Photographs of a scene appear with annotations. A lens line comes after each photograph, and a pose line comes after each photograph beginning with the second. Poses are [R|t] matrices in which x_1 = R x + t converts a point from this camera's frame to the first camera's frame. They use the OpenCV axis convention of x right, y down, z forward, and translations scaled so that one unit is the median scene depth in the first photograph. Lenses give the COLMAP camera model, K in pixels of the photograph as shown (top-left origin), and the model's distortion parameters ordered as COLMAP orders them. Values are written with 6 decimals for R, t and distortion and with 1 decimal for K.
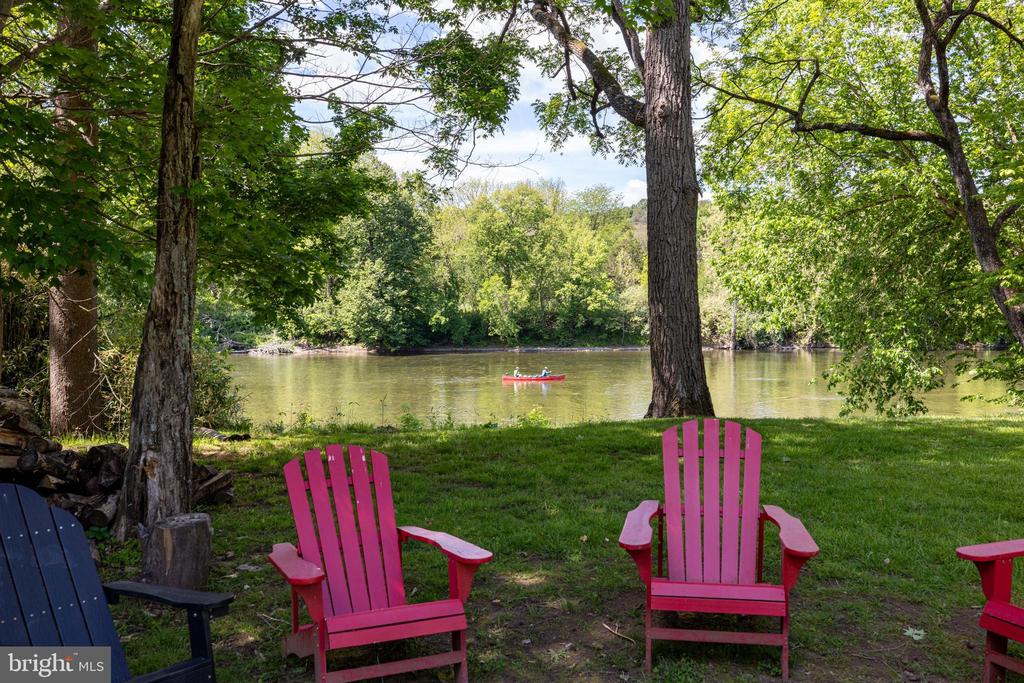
lens RADIAL K [[939.0, 0, 512.0], [0, 939.0, 341.5], [0, 0, 1]] dist [0.002661, 0.002184]
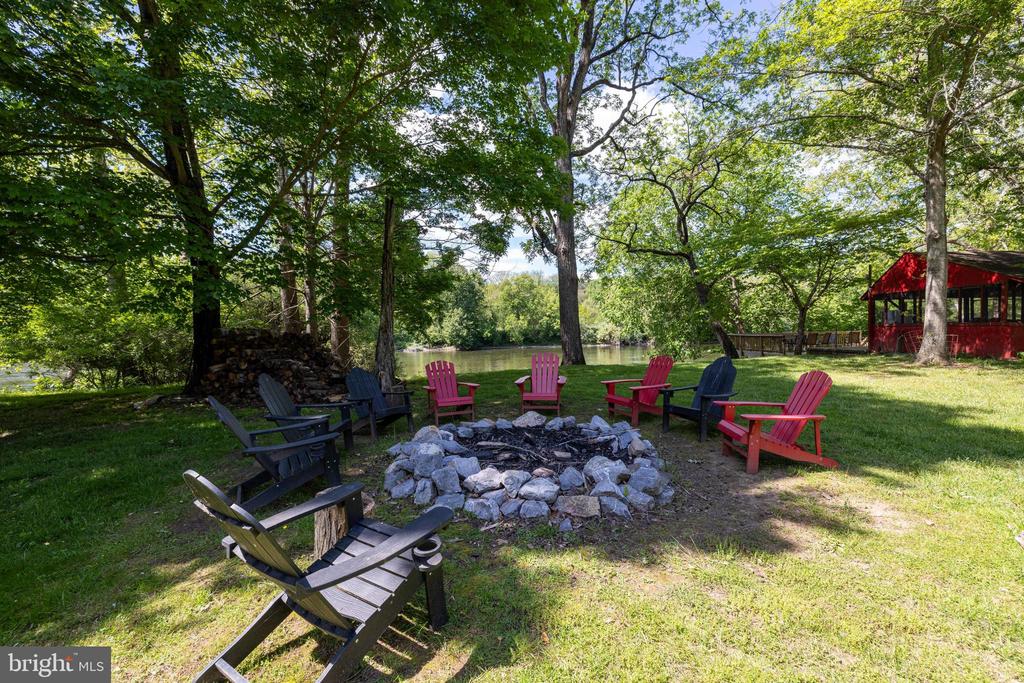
lens RADIAL K [[428.8, 0, 513.8], [0, 428.8, 337.7], [0, 0, 1]] dist [0.001294, 0.000186]
pose [[0.999633, -0.019284, -0.019039, 0.022197], [0.018985, 0.999695, -0.015779, 0.008785], [0.019338, 0.015412, 0.999694, -0.109444]]
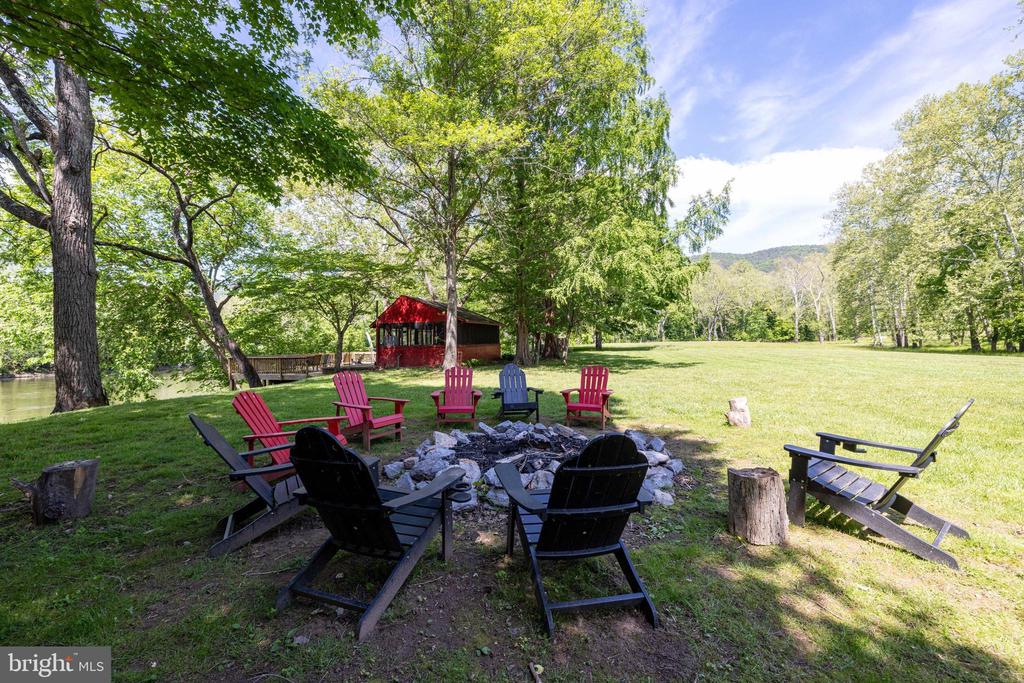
lens RADIAL K [[428.8, 0, 513.8], [0, 428.8, 337.7], [0, 0, 1]] dist [0.001294, 0.000186]
pose [[0.345087, 0.008077, 0.938536, -0.157667], [0.051031, 0.998322, -0.027355, 0.008267], [-0.937182, 0.057334, 0.344096, 0.010698]]
